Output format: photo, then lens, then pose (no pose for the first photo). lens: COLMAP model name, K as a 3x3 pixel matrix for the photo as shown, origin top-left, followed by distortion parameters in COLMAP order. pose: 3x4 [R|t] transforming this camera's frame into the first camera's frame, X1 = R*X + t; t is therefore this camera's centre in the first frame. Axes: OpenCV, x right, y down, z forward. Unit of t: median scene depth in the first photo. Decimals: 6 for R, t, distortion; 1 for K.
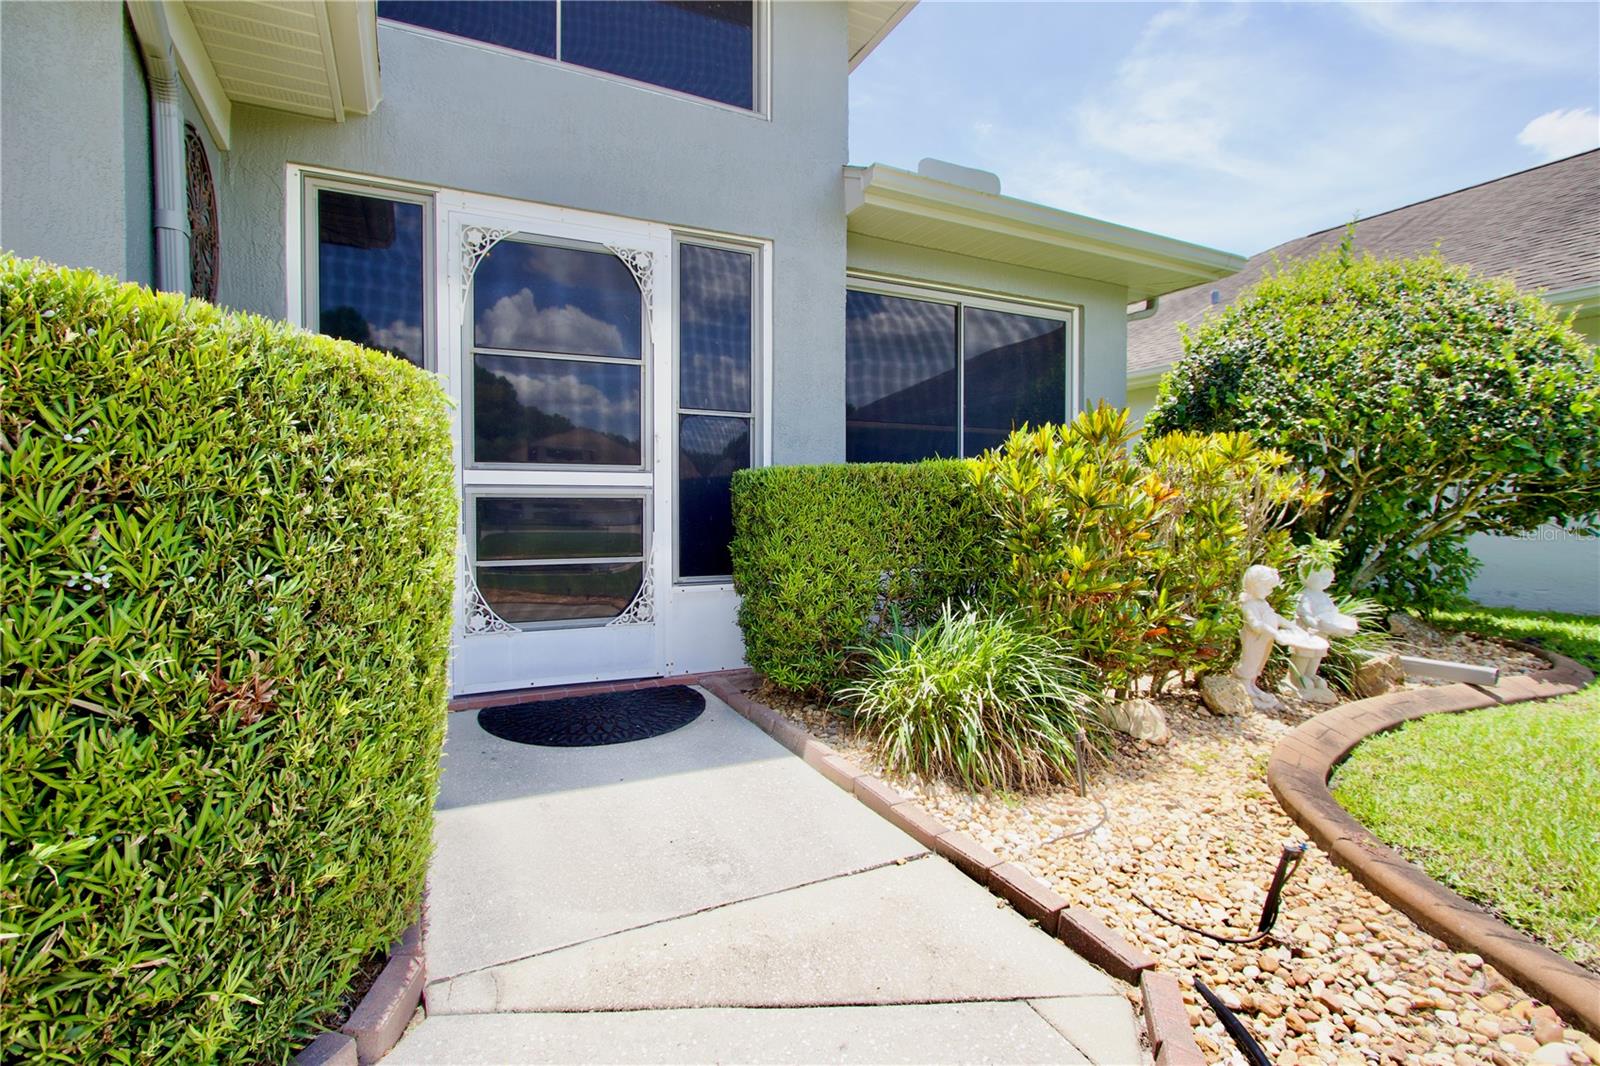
lens RADIAL K [[739.9, 0, 800.3], [0, 739.9, 525.5], [0, 0, 1]] dist [-0.017110, 0.002528]
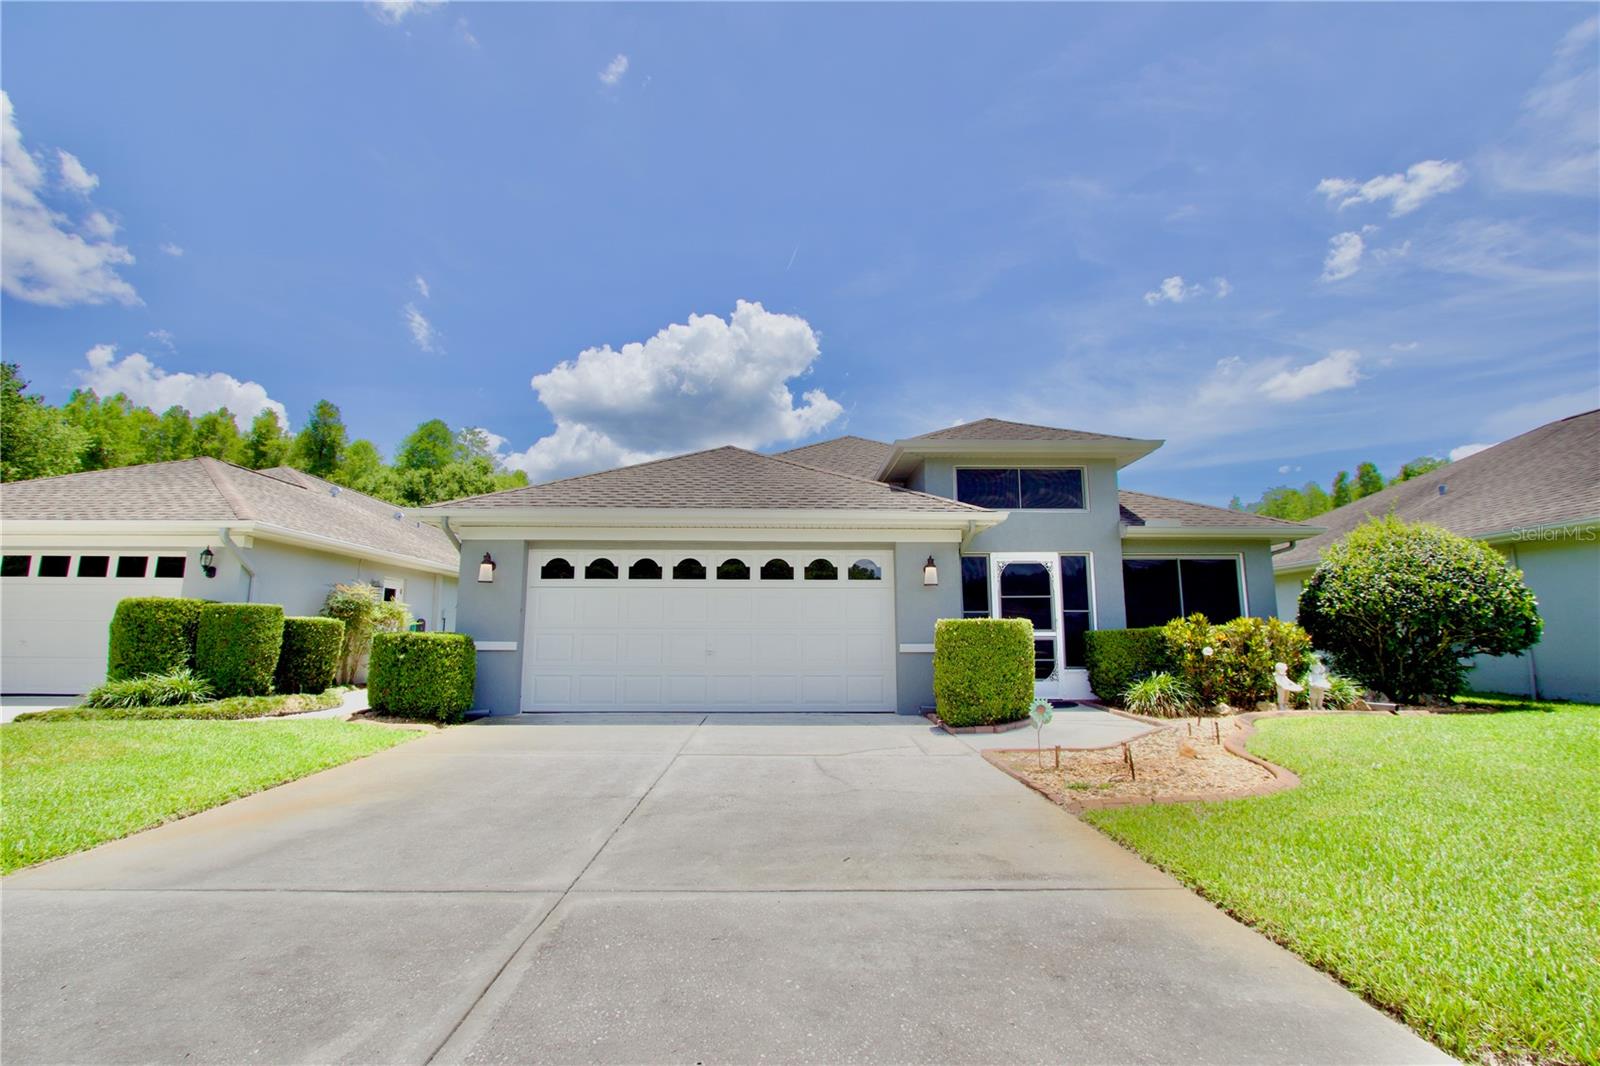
lens RADIAL K [[739.9, 0, 795.7], [0, 739.9, 526.2], [0, 0, 1]] dist [-0.017110, 0.002528]
pose [[0.896688, -0.068465, -0.437337, 0.212442], [-0.014121, 0.983040, -0.182848, 0.078158], [0.442439, 0.170133, 0.880513, -2.338583]]
